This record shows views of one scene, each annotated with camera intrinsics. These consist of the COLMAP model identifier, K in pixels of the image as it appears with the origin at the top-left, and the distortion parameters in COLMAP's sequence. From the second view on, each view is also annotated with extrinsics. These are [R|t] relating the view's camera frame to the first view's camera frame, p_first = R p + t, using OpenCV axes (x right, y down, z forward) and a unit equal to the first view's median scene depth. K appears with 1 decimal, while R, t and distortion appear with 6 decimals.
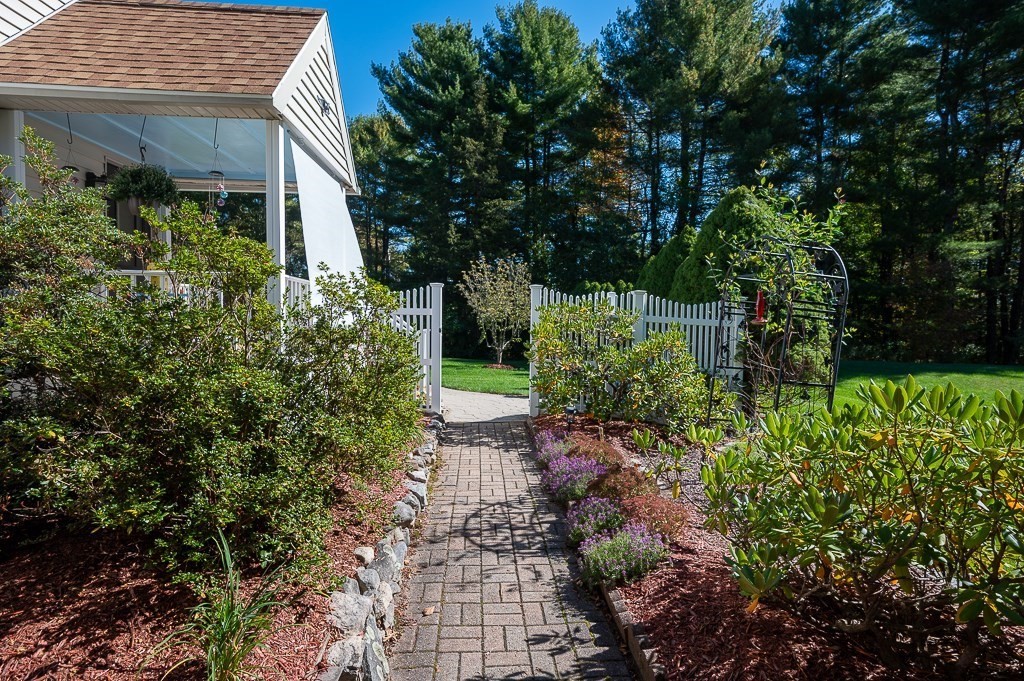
lens RADIAL K [[557.6, 0, 513.5], [0, 557.6, 334.6], [0, 0, 1]] dist [0.004919, 0.000362]
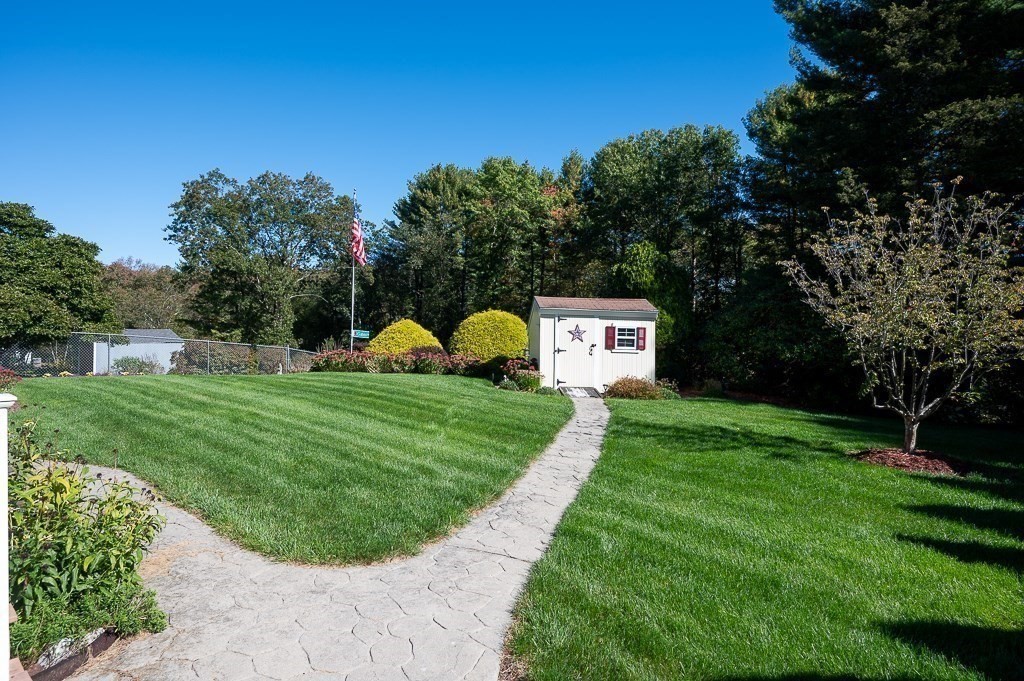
lens RADIAL K [[557.6, 0, 513.5], [0, 557.6, 334.6], [0, 0, 1]] dist [0.004919, 0.000362]
pose [[0.711168, 0.006457, -0.702992, 0.026360], [-0.031054, 0.999270, -0.022236, -0.007372], [0.702336, 0.037644, 0.710850, 0.239779]]
